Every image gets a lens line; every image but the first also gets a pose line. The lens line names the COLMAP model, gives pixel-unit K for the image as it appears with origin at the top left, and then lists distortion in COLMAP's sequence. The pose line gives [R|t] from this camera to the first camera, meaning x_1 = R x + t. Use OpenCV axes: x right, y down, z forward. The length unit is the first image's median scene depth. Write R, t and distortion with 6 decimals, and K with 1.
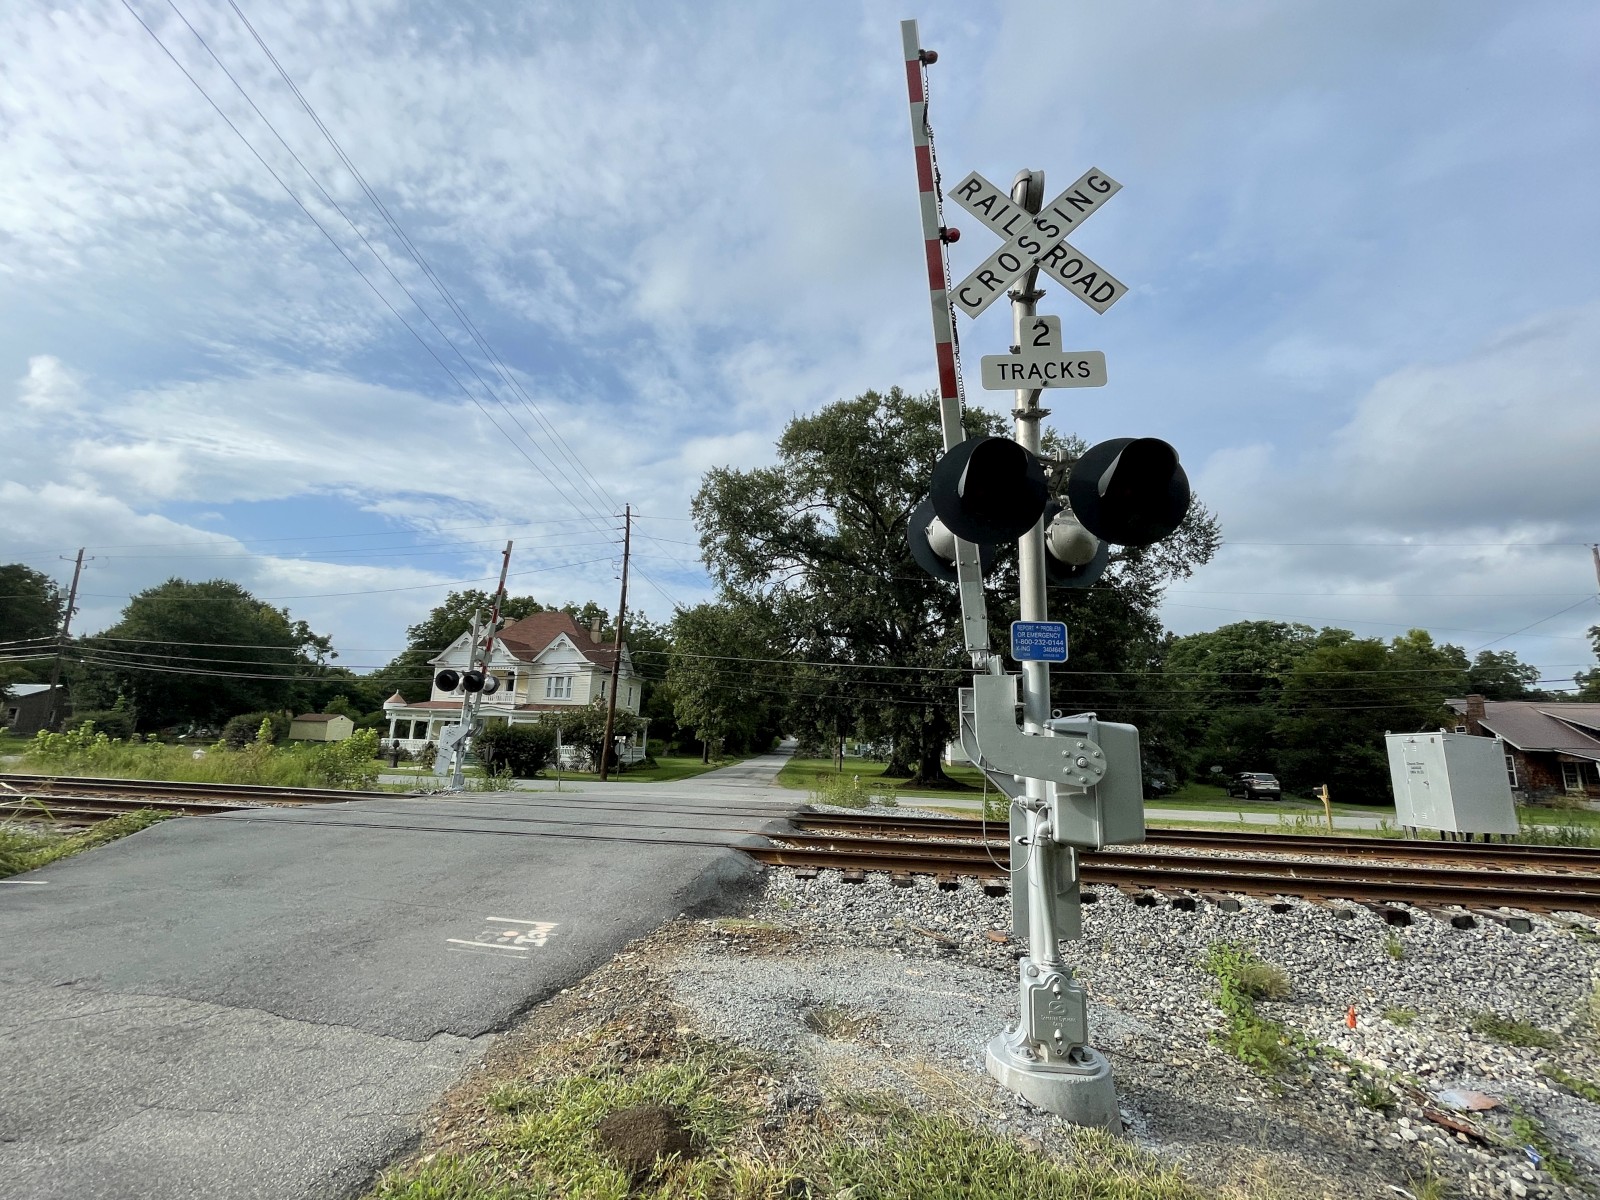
lens RADIAL K [[692.1, 0, 804.7], [0, 692.1, 599.1], [0, 0, 1]] dist [-0.002547, -0.000184]
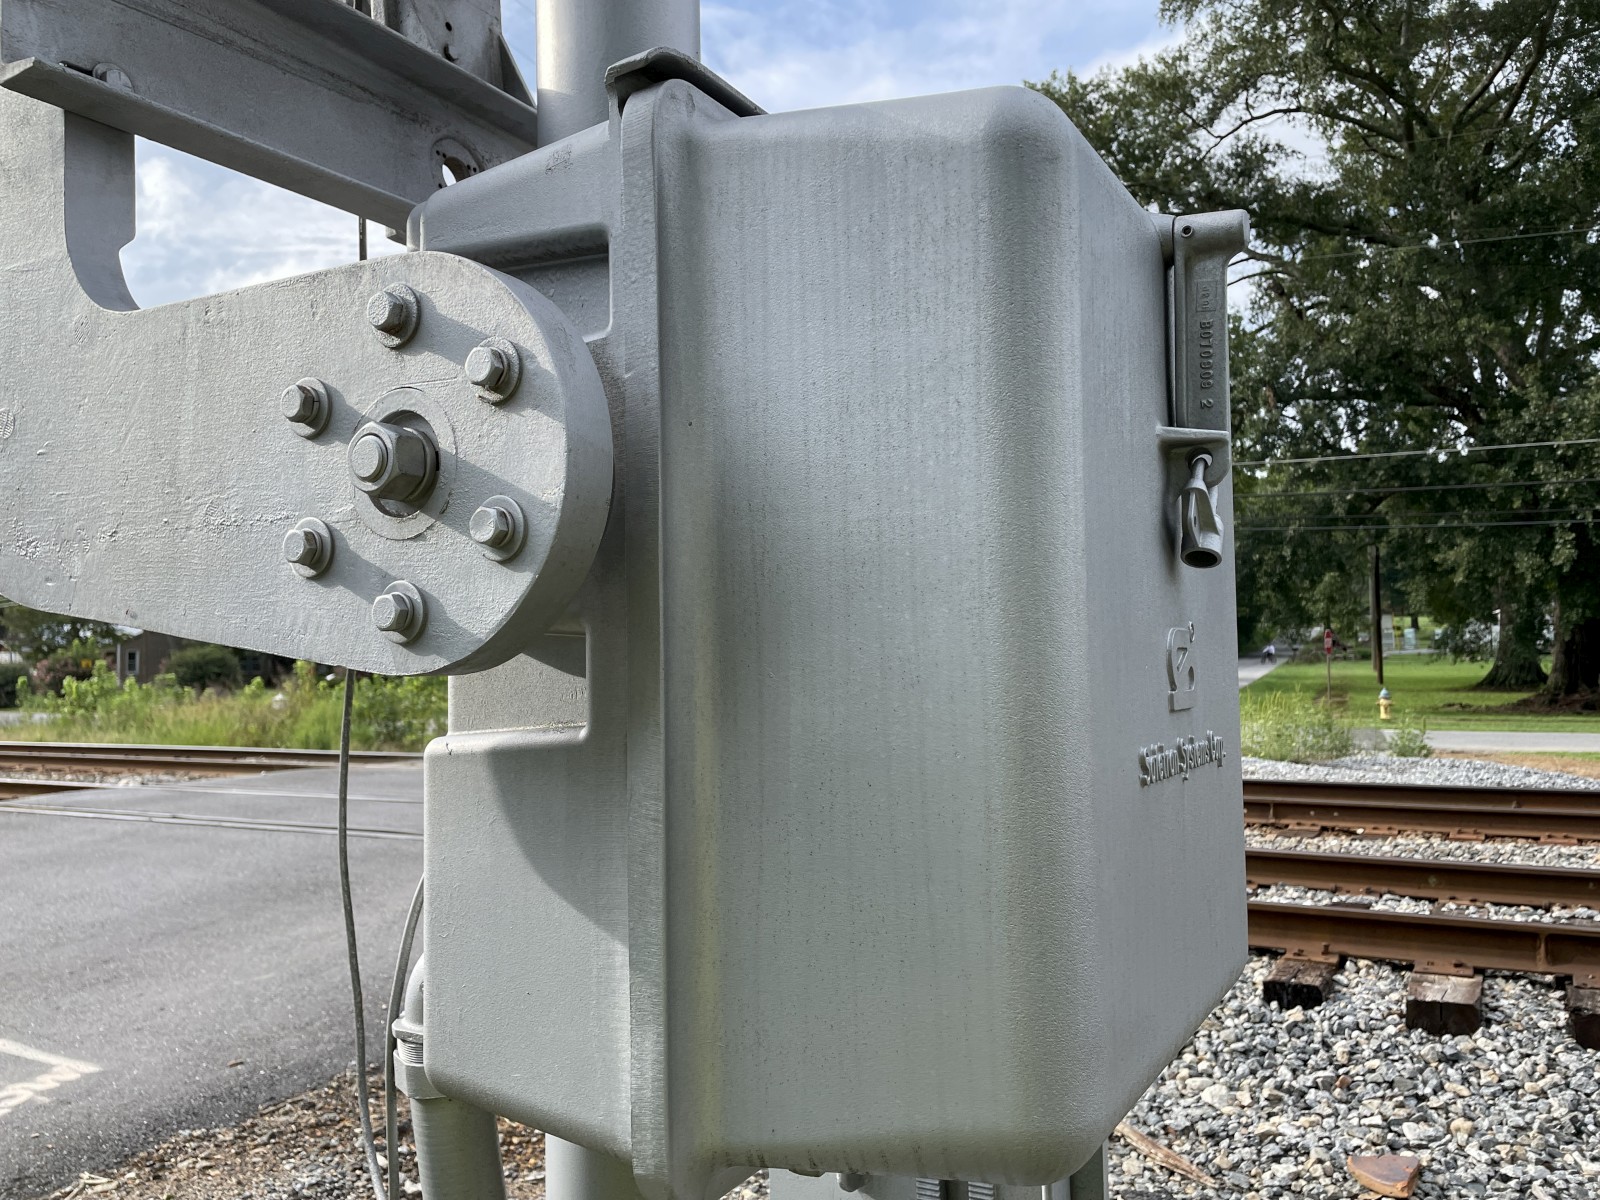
lens RADIAL K [[1265.2, 0, 791.1], [0, 1265.2, 607.7], [0, 0, 1]] dist [0.010764, -0.012485]
pose [[0.914174, -0.068717, -0.399454, 0.242301], [0.136199, 0.980298, 0.143061, 0.107709], [0.381753, -0.185188, 0.905522, 0.378114]]
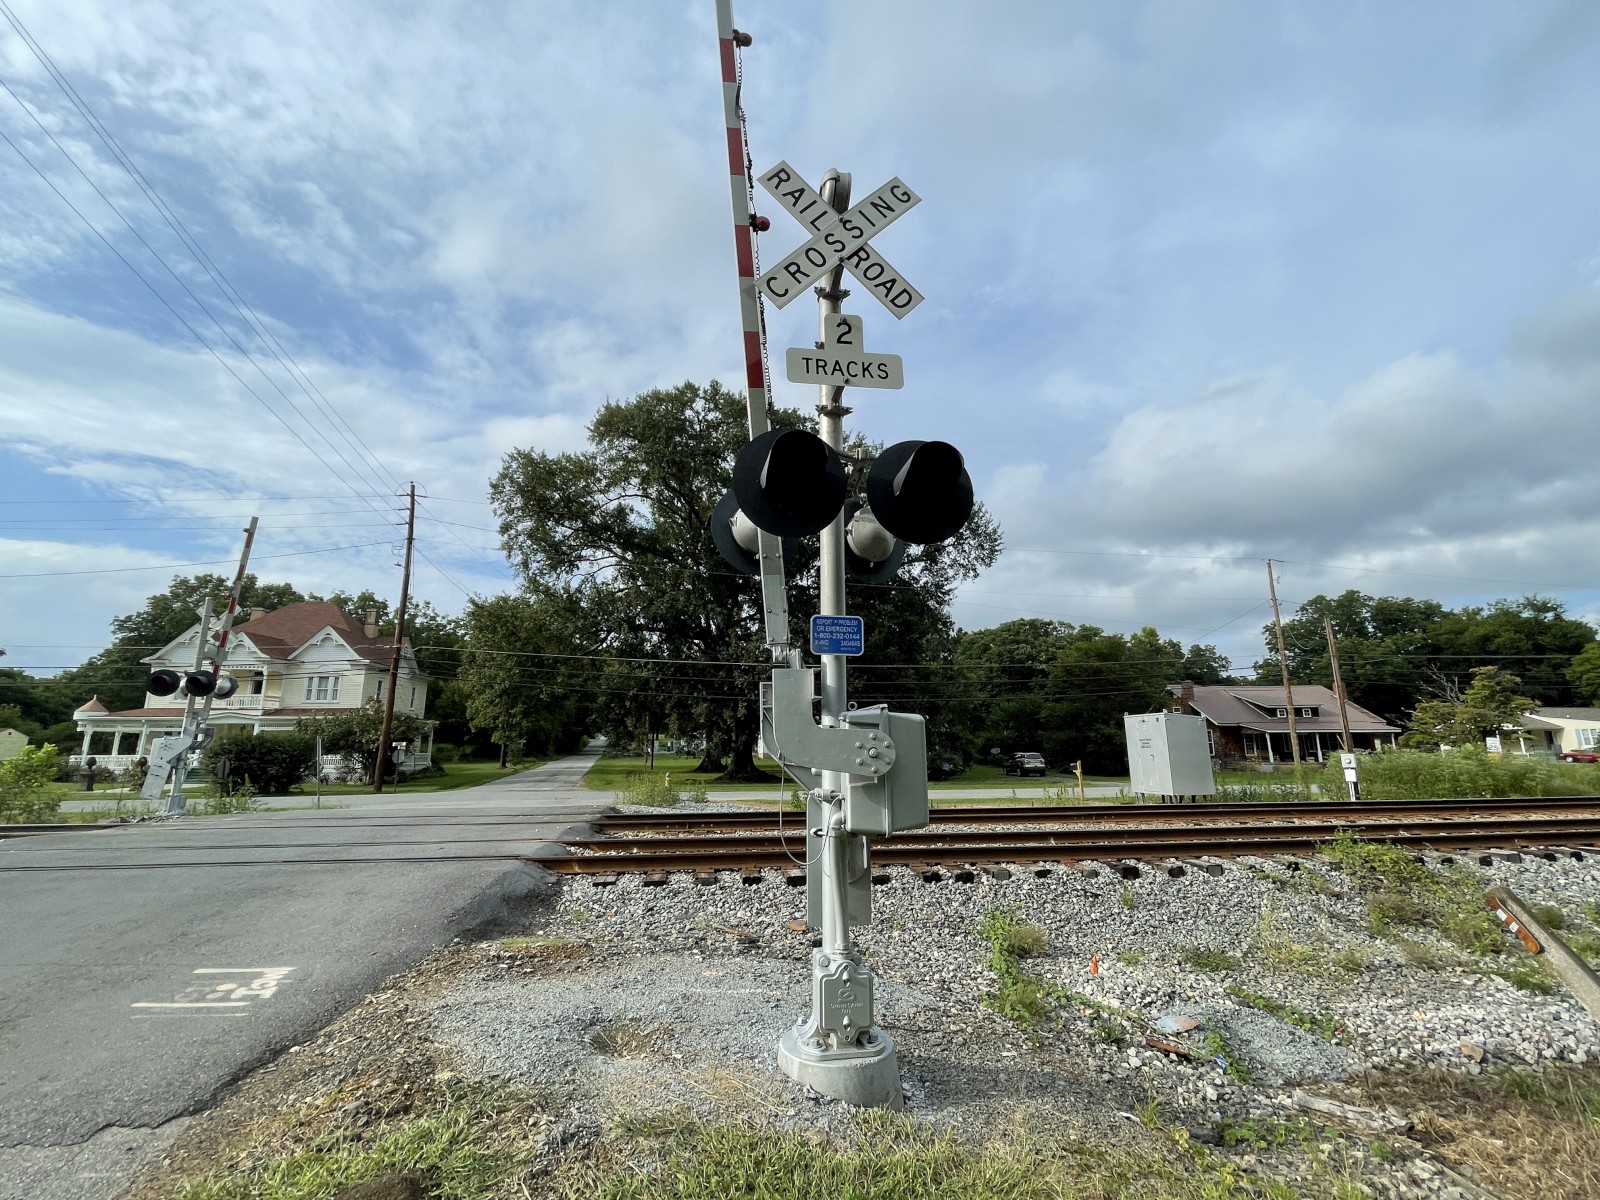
lens RADIAL K [[692.1, 0, 804.6], [0, 692.1, 599.5], [0, 0, 1]] dist [-0.002547, -0.000184]
pose [[0.965369, 0.014966, 0.260458, 0.014151], [-0.016960, 0.999842, 0.005410, 0.001975], [-0.260336, -0.009640, 0.965470, 0.016805]]
